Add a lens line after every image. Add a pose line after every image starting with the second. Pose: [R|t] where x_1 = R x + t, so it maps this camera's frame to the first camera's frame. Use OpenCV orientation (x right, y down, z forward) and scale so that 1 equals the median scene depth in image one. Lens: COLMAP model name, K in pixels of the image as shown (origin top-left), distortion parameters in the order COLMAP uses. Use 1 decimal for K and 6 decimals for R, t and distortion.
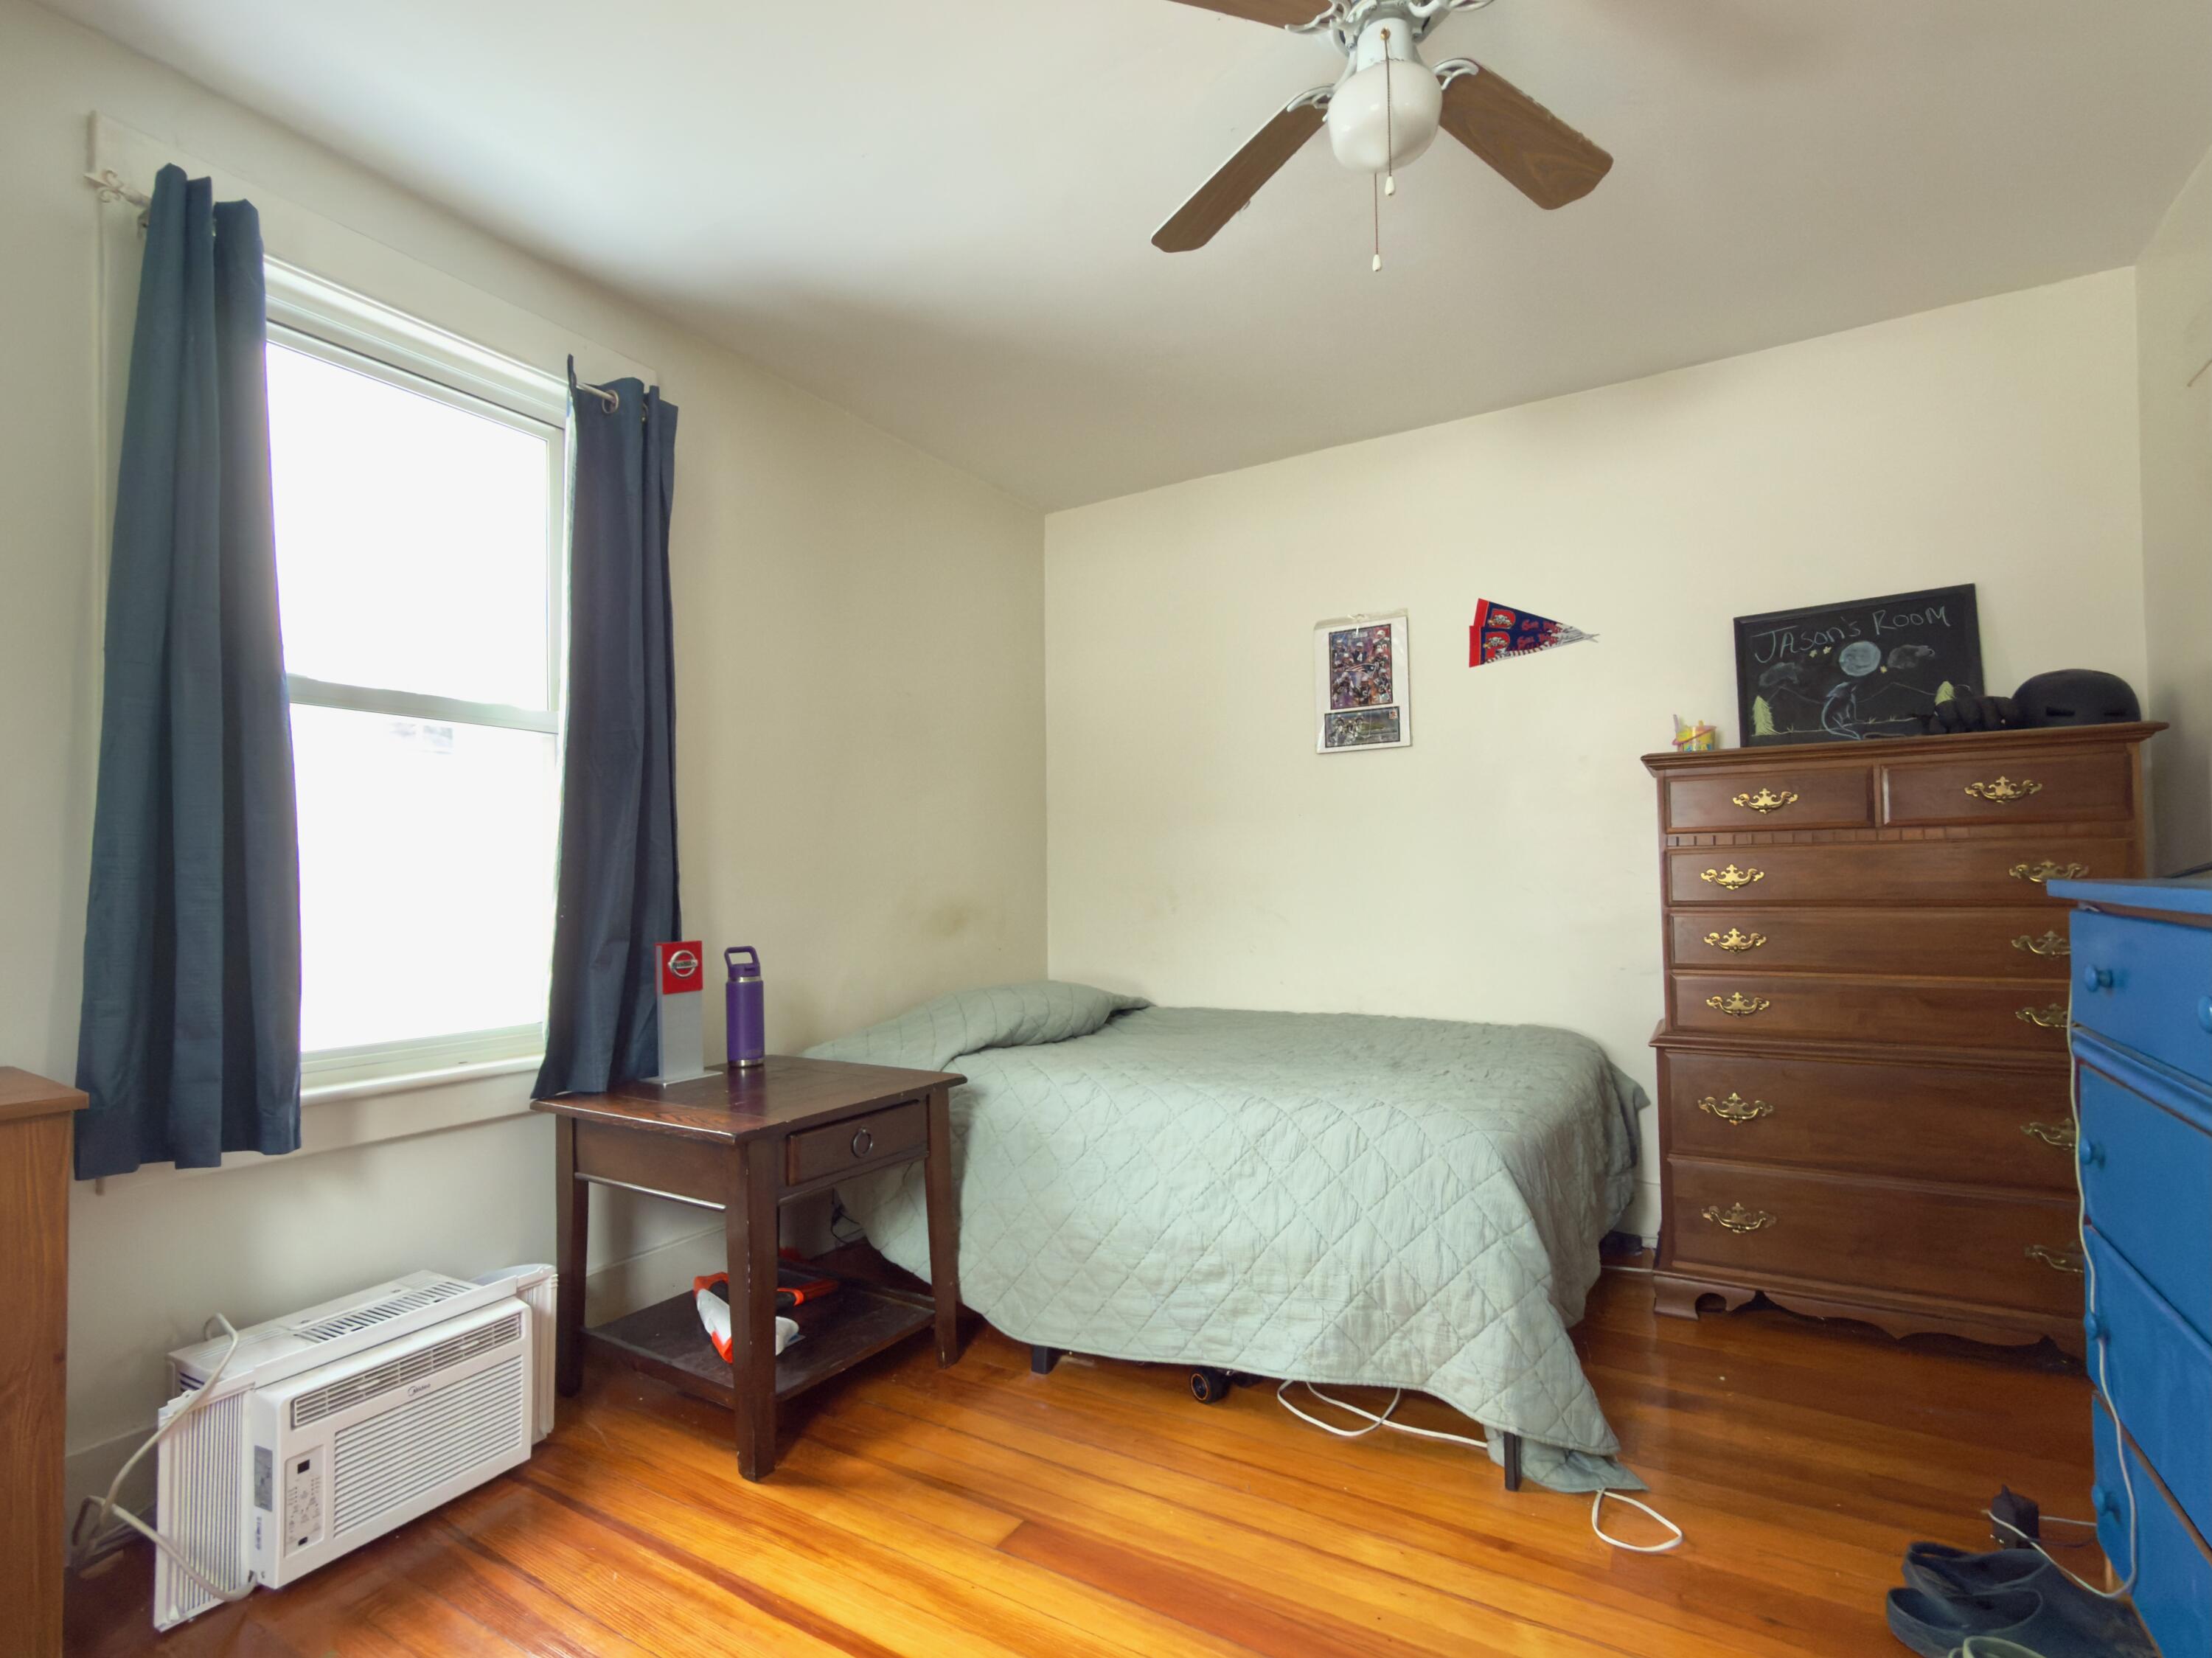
lens RADIAL K [[1046.3, 0, 1105.3], [0, 1046.3, 872.0], [0, 0, 1]] dist [0.000769, 0.000327]
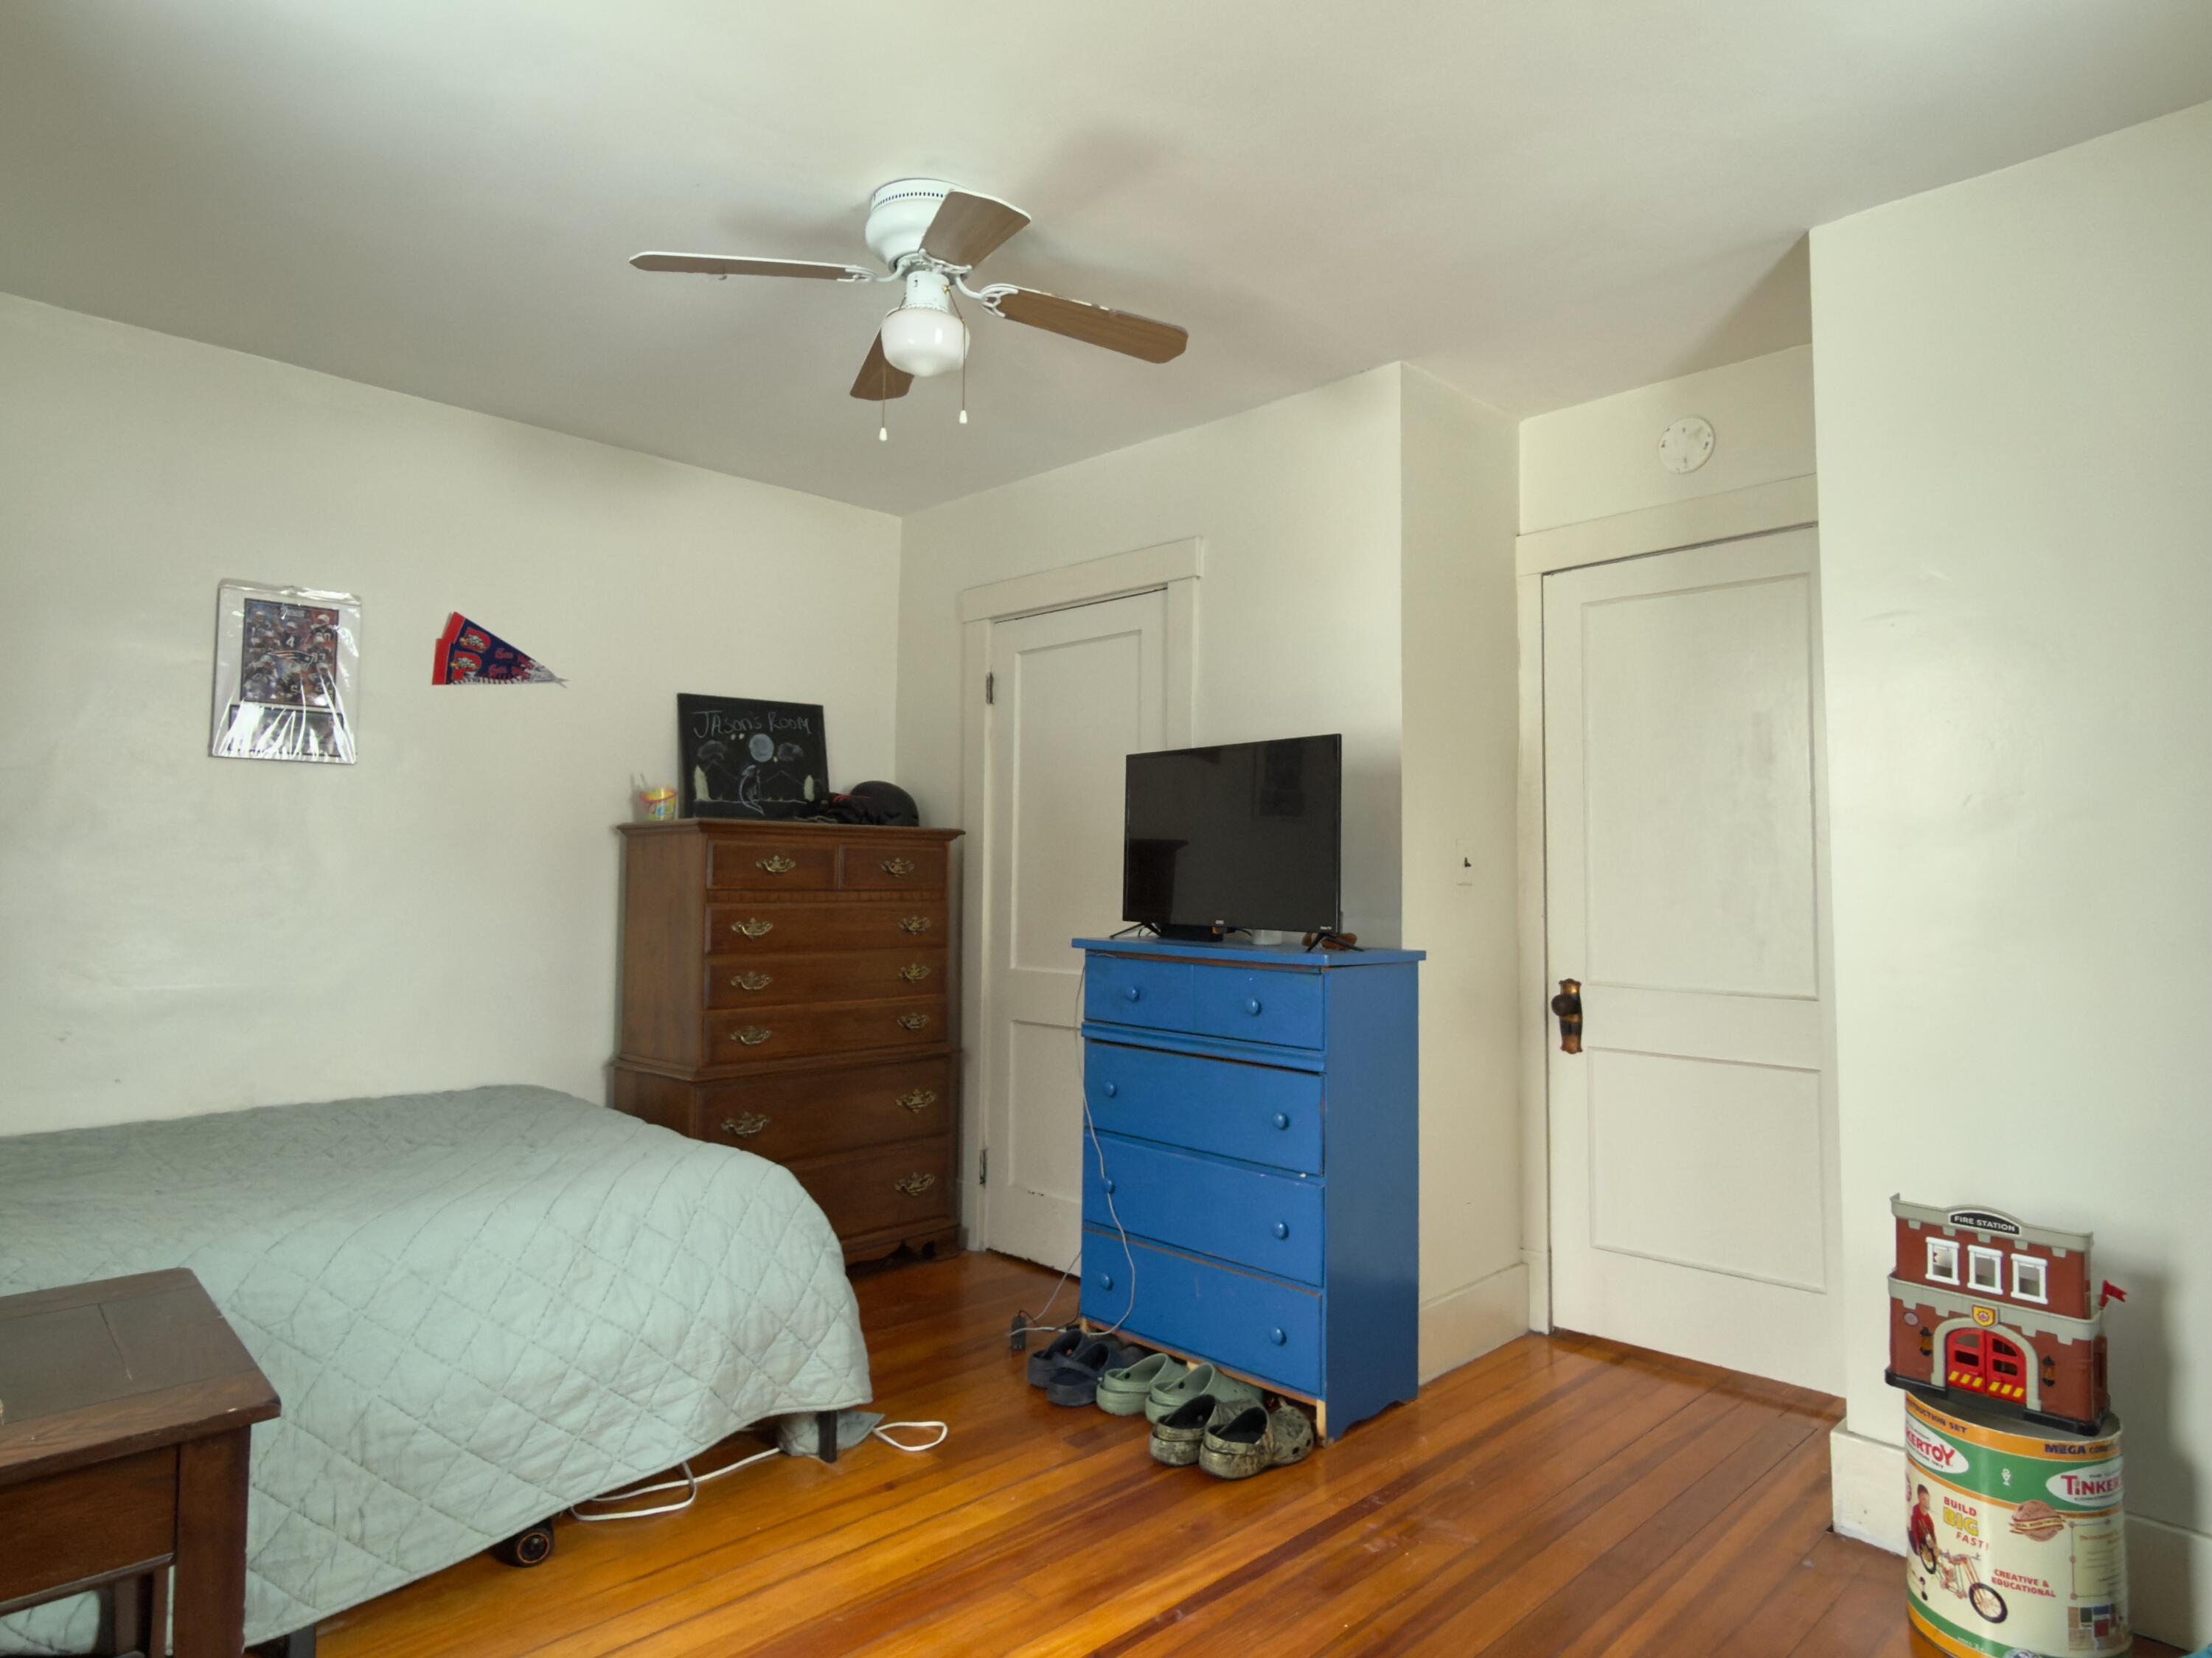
lens RADIAL K [[1249.9, 0, 1106.0], [0, 1249.9, 829.0], [0, 0, 1]] dist [0.001818, 0.001167]
pose [[0.267516, 0.059728, 0.961700, -0.597313], [-0.018720, 0.998211, -0.056788, -0.031259], [-0.963371, -0.002812, 0.268156, 0.210470]]
